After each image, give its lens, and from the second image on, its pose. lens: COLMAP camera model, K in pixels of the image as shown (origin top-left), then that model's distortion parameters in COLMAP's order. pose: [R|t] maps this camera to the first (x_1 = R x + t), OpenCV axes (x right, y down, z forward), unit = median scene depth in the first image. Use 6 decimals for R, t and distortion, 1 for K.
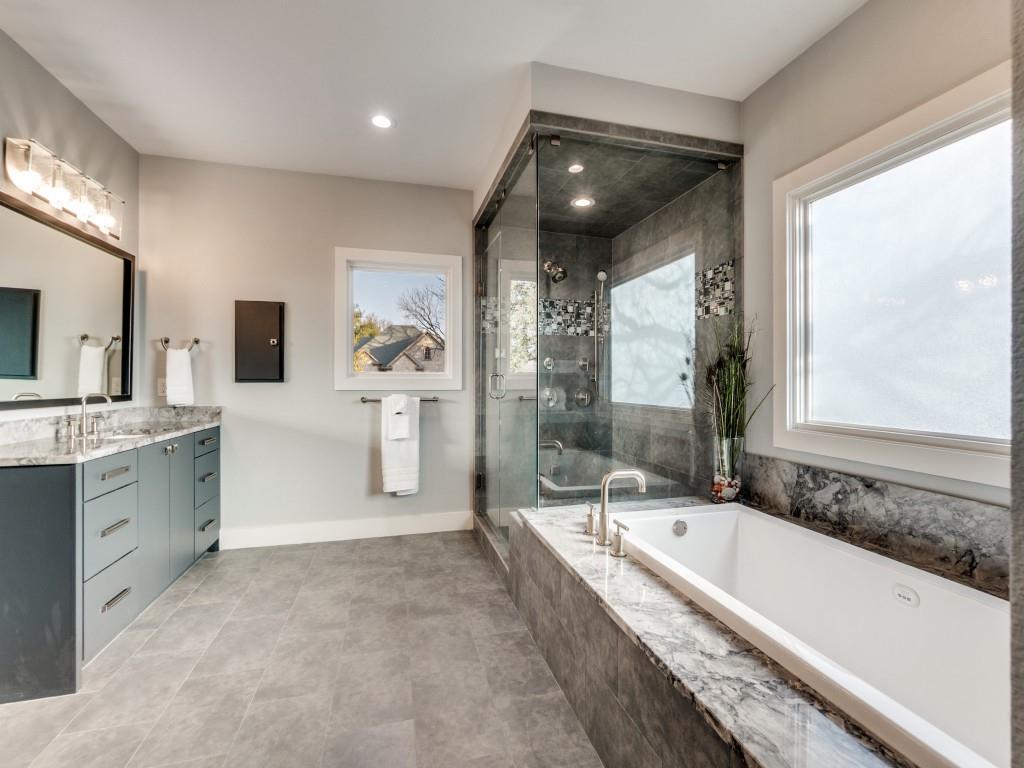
lens RADIAL K [[442.2, 0, 508.7], [0, 442.2, 378.6], [0, 0, 1]] dist [-0.002580, 0.000415]
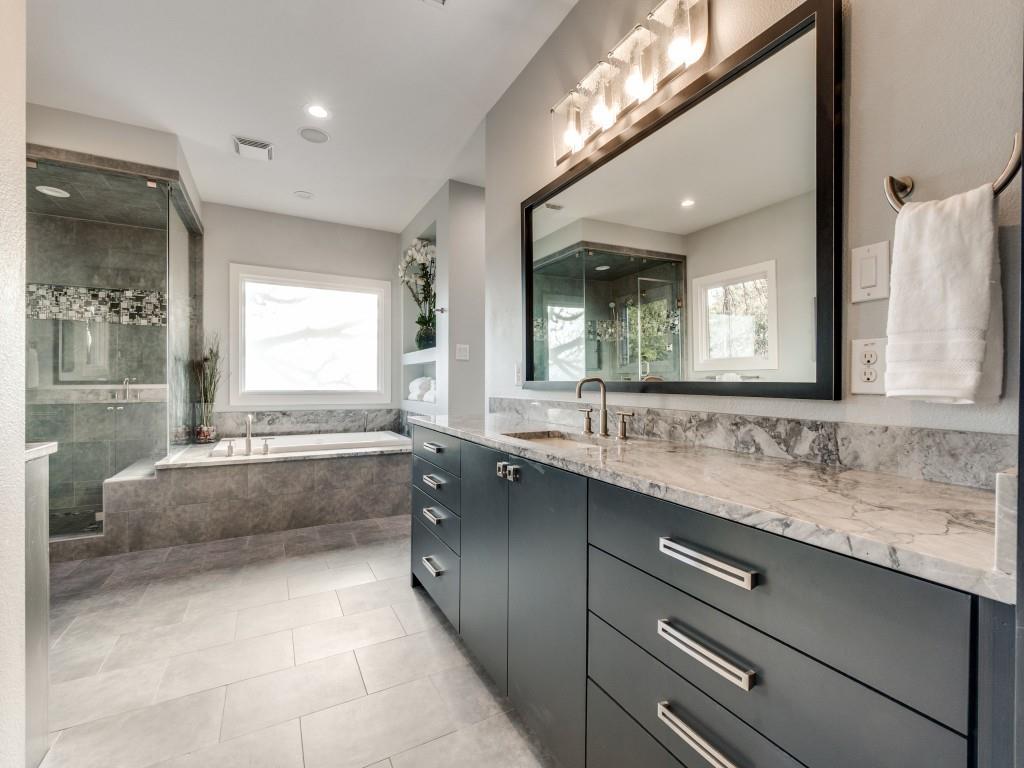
lens RADIAL K [[442.2, 0, 510.9], [0, 442.2, 383.5], [0, 0, 1]] dist [-0.002580, 0.000415]
pose [[-0.247824, -0.001902, 0.968803, -1.611392], [-0.006551, 0.999979, 0.000288, 0.055205], [-0.968783, -0.006275, -0.247832, 0.338925]]
